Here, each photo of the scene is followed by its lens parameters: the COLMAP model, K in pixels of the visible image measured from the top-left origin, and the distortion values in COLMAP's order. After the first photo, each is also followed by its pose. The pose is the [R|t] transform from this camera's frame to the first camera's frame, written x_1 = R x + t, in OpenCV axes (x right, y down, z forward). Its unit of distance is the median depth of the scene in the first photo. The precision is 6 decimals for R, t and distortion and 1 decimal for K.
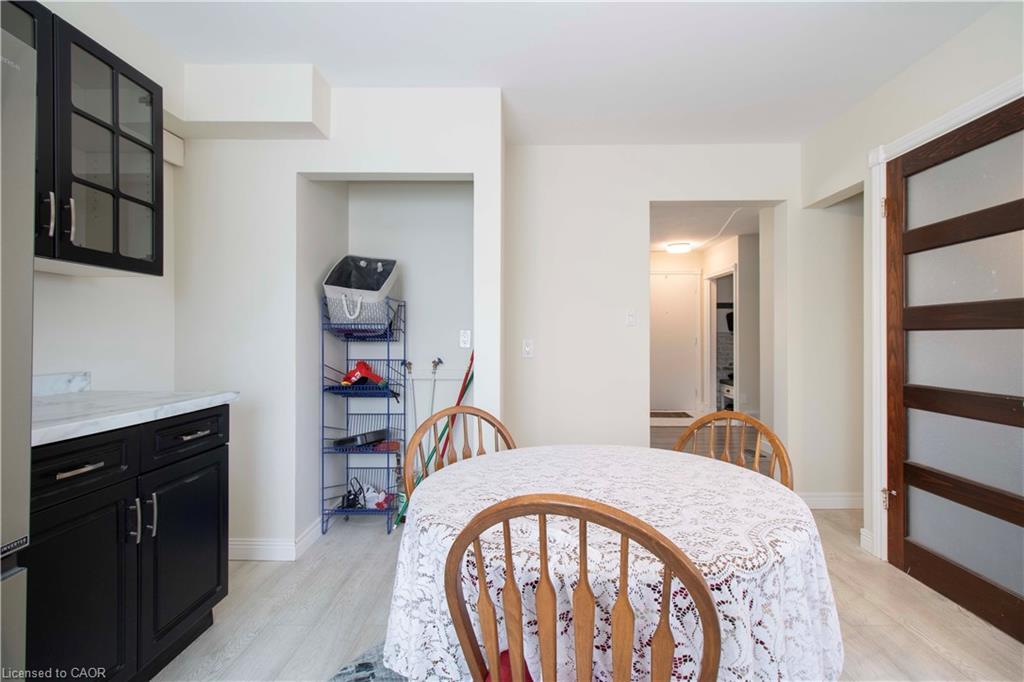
lens RADIAL K [[490.5, 0, 510.8], [0, 490.5, 333.8], [0, 0, 1]] dist [0.002740, 0.000381]
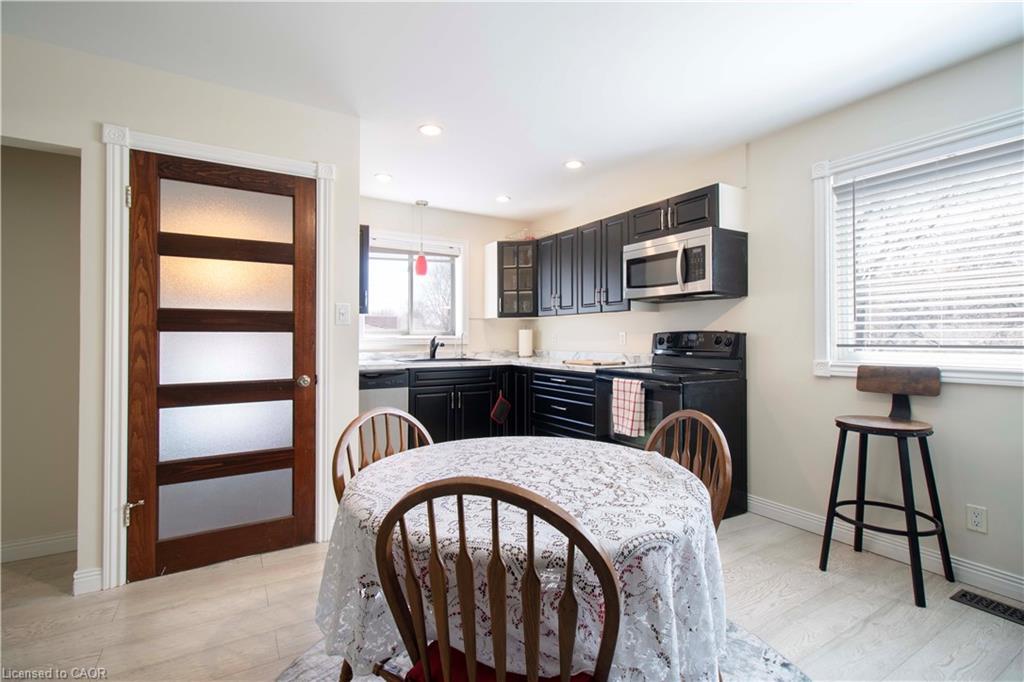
lens RADIAL K [[490.5, 0, 510.8], [0, 490.5, 333.8], [0, 0, 1]] dist [0.002740, 0.000381]
pose [[-0.562249, 0.004925, 0.826953, -0.407909], [-0.005570, 0.999937, -0.009742, 0.003833], [-0.826949, -0.010083, -0.562187, 0.949271]]
